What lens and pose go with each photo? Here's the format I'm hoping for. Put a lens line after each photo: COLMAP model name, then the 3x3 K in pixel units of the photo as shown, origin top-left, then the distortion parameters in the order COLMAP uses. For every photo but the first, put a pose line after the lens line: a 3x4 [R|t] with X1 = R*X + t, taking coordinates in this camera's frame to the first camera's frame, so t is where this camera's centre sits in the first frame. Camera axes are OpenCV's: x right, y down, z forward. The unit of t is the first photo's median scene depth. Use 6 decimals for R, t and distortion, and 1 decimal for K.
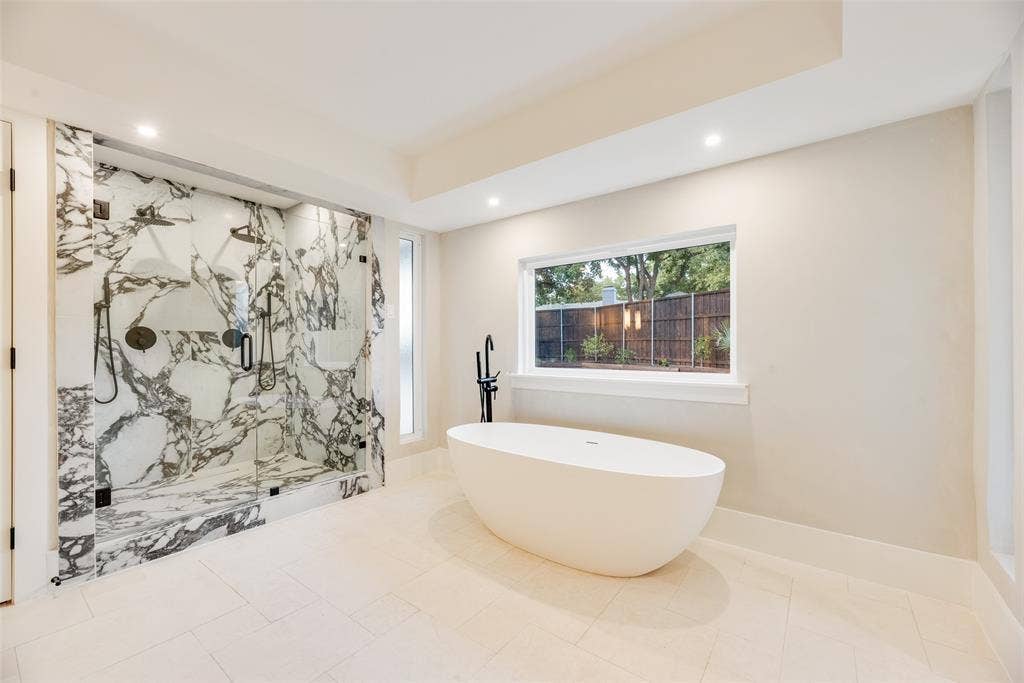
lens RADIAL K [[412.6, 0, 511.1], [0, 412.6, 346.1], [0, 0, 1]] dist [-0.001799, 0.000001]
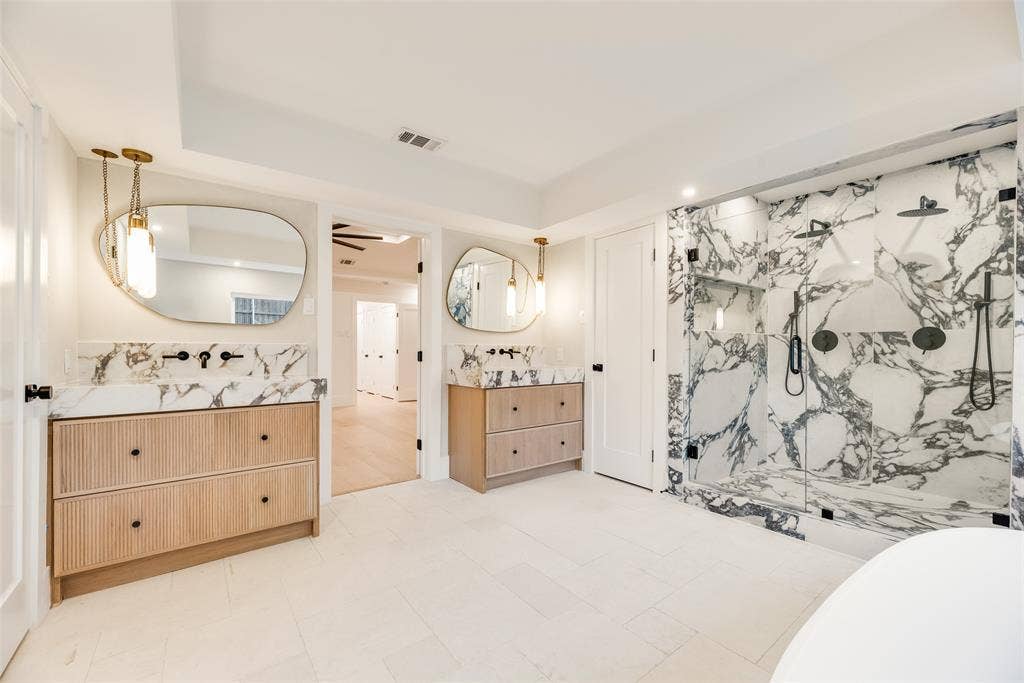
lens RADIAL K [[412.6, 0, 511.1], [0, 412.6, 346.1], [0, 0, 1]] dist [-0.001799, 0.000001]
pose [[-0.272041, -0.005298, -0.962271, 0.363401], [0.002070, 0.999979, -0.006091, -0.000207], [0.962284, -0.003649, -0.272024, 0.479091]]
